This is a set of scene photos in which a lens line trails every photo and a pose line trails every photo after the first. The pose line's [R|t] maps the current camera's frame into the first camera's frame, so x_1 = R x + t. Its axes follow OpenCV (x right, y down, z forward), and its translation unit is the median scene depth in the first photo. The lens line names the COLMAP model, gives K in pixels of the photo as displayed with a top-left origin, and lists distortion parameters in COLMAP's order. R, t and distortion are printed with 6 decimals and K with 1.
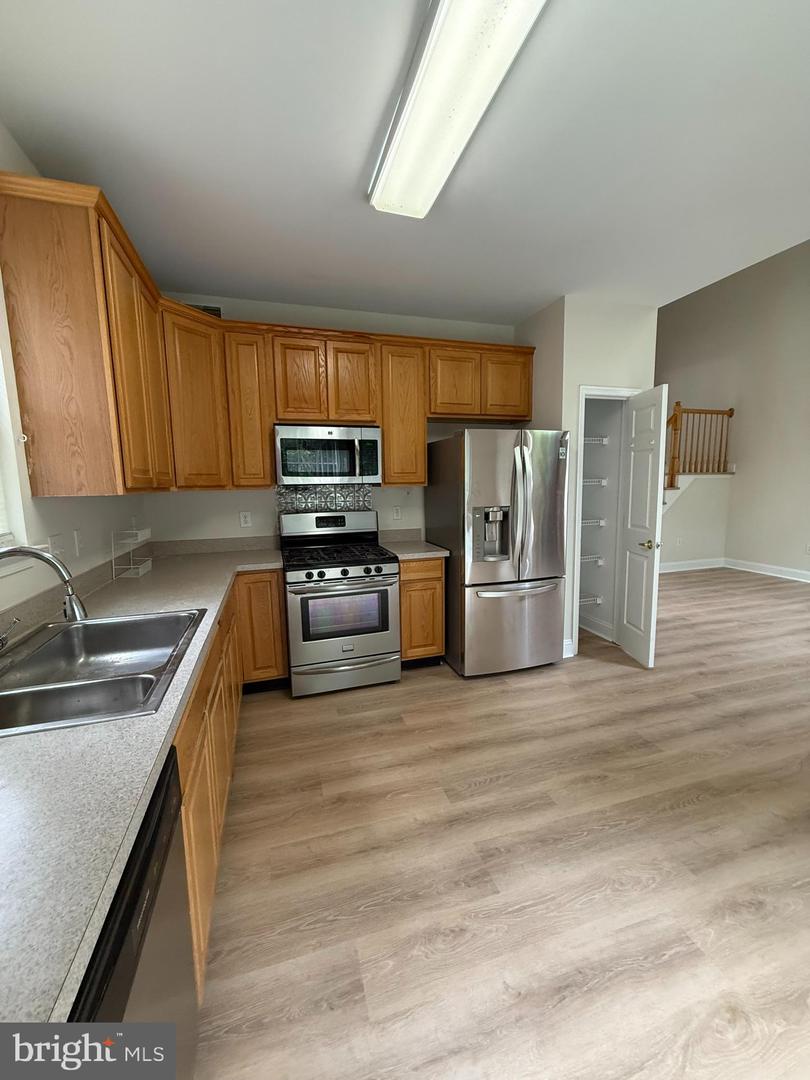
lens RADIAL K [[429.8, 0, 405.0], [0, 429.8, 540.0], [0, 0, 1]] dist [-0.001001, -0.000259]
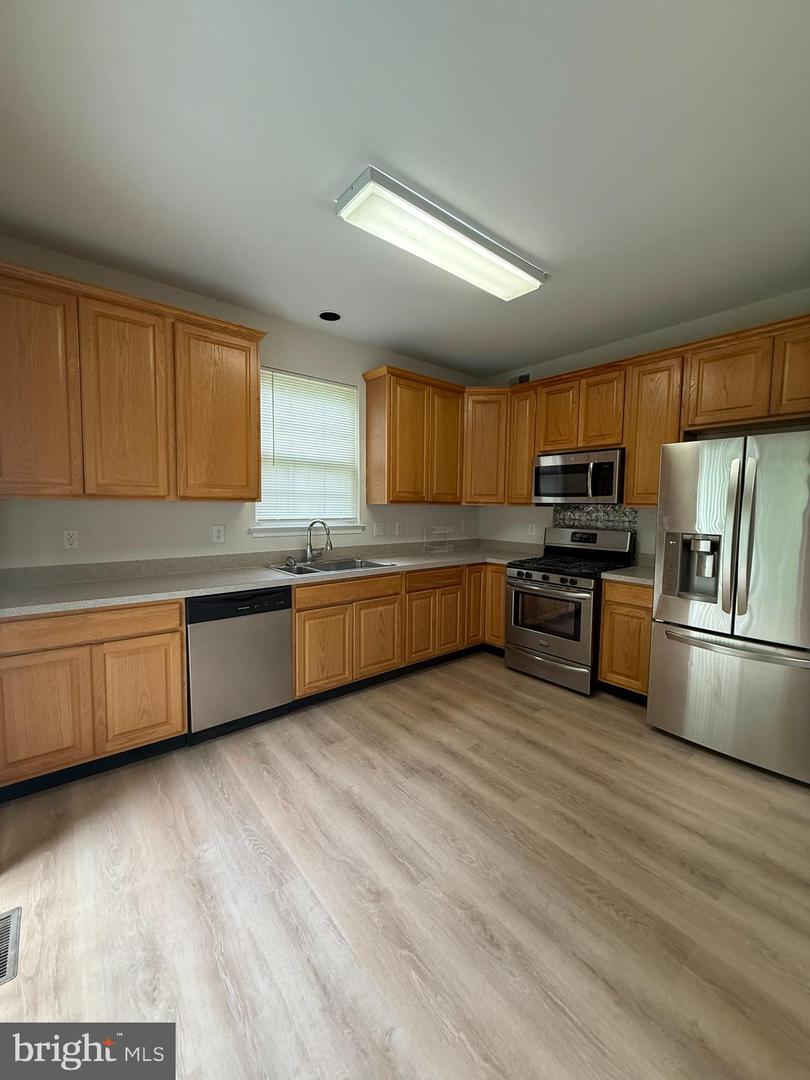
lens RADIAL K [[429.8, 0, 405.0], [0, 429.8, 540.0], [0, 0, 1]] dist [-0.001001, -0.000259]
pose [[0.379145, 0.095999, -0.920344, 0.916034], [-0.141828, 0.988881, 0.044721, -0.027901], [0.914404, 0.113575, 0.388544, 0.207924]]
